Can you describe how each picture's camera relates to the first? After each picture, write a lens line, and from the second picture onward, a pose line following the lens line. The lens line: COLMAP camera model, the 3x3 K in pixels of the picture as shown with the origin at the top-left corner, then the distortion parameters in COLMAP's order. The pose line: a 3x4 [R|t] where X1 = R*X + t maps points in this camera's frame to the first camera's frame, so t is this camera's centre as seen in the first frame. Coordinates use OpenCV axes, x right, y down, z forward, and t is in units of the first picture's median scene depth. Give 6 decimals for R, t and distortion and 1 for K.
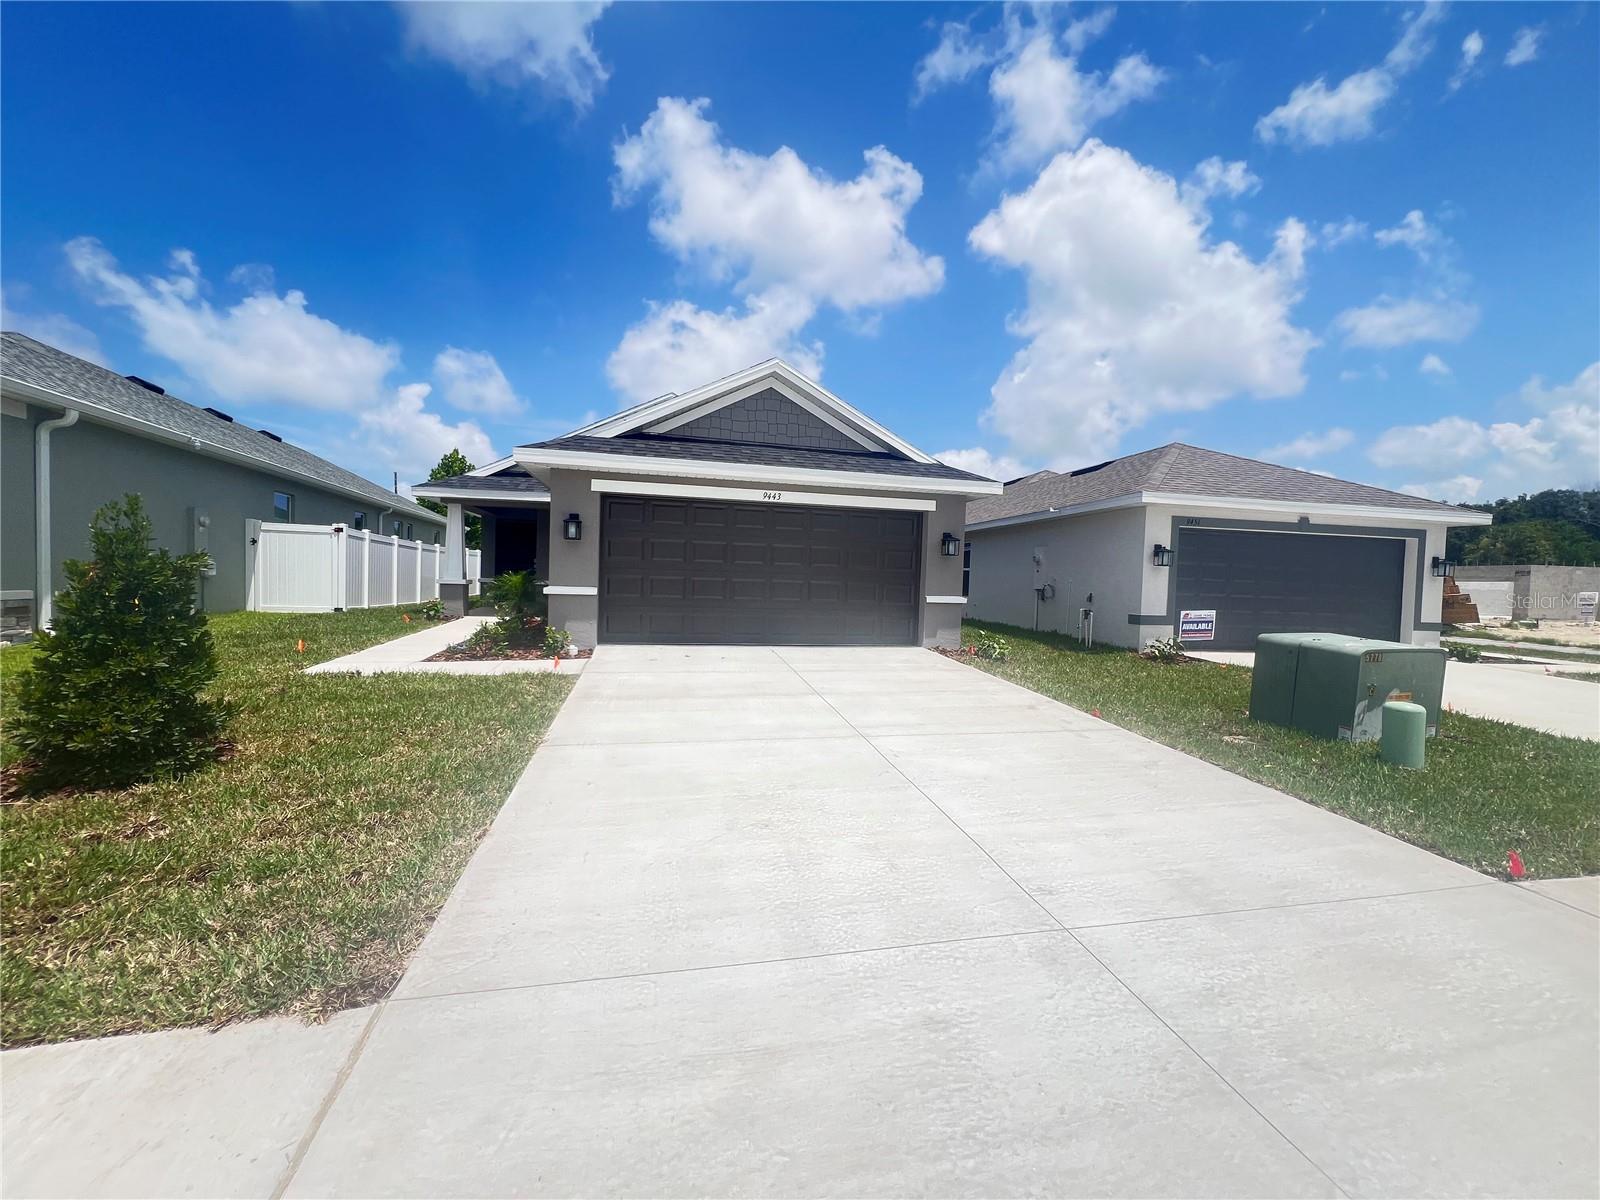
lens RADIAL K [[643.8, 0, 799.0], [0, 643.8, 605.9], [0, 0, 1]] dist [-0.003855, -0.000144]
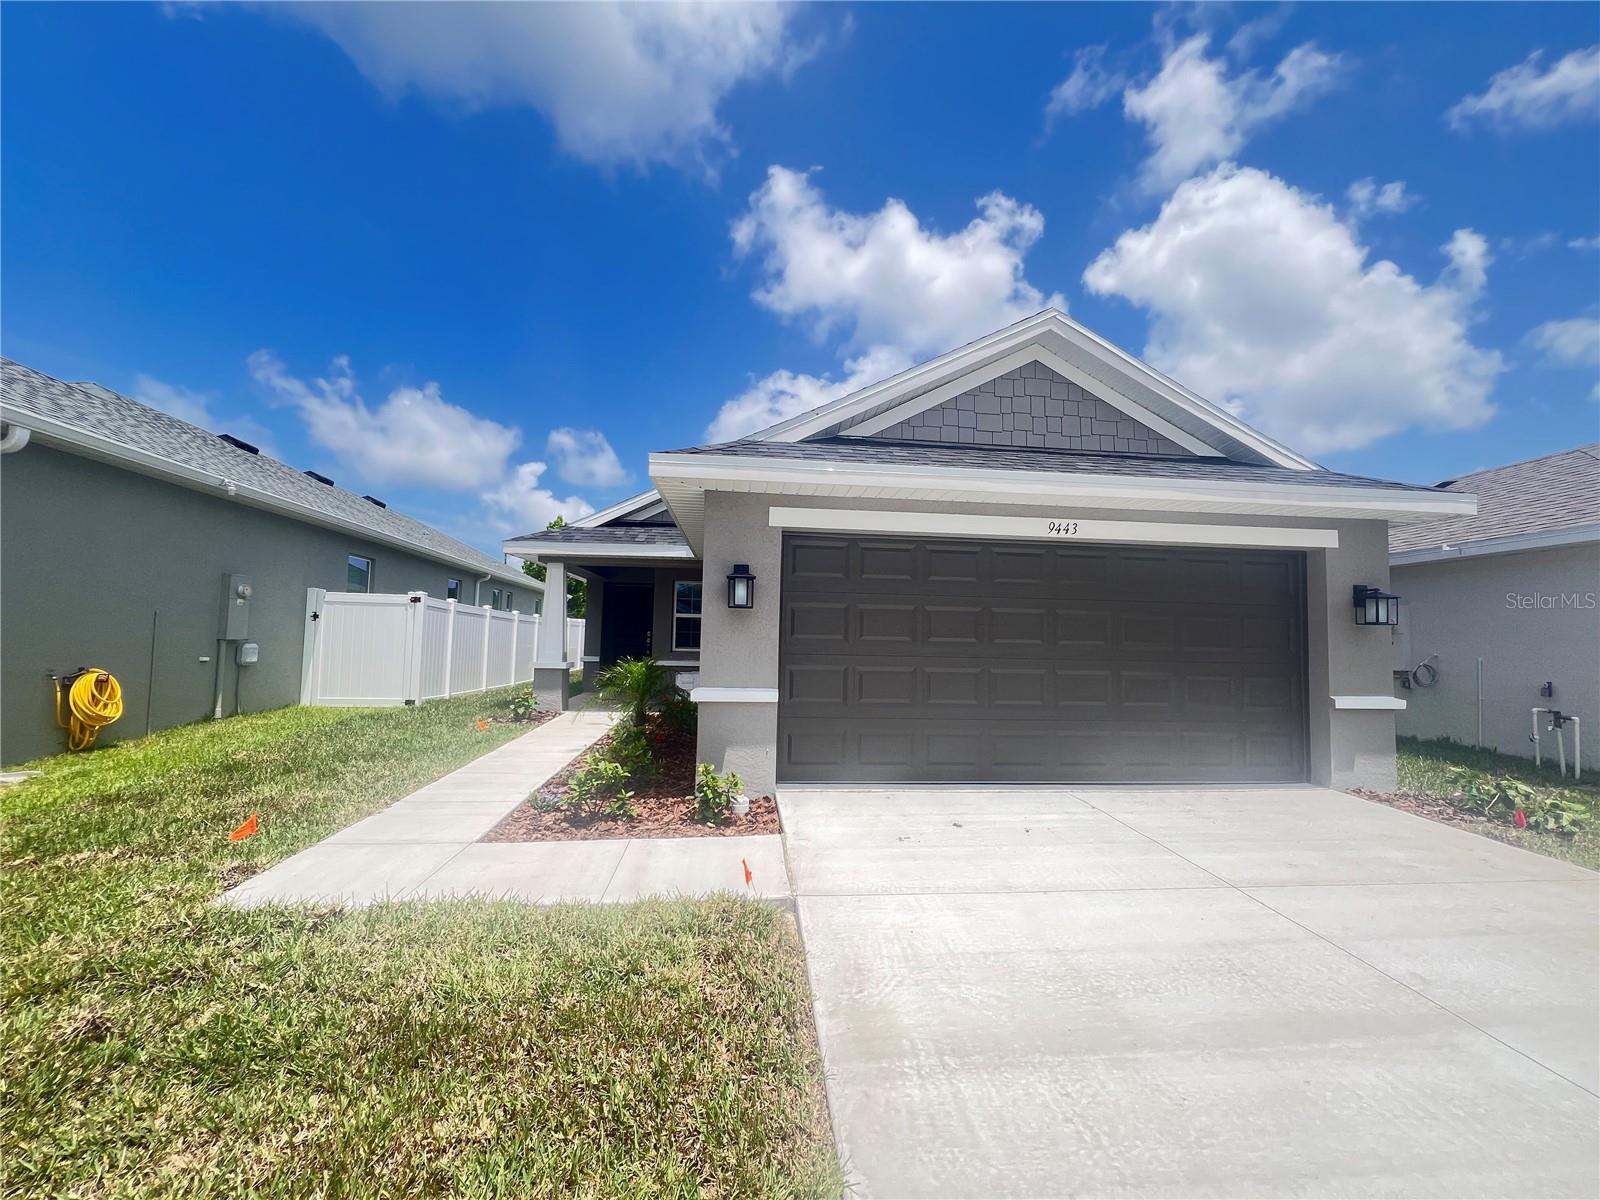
lens RADIAL K [[636.5, 0, 797.9], [0, 636.5, 600.0], [0, 0, 1]] dist [-0.009995, -0.000676]
pose [[0.991092, -0.018462, -0.131890, -0.065319], [0.004206, 0.994190, -0.107560, -0.014197], [0.133109, 0.106048, 0.985411, 0.128913]]
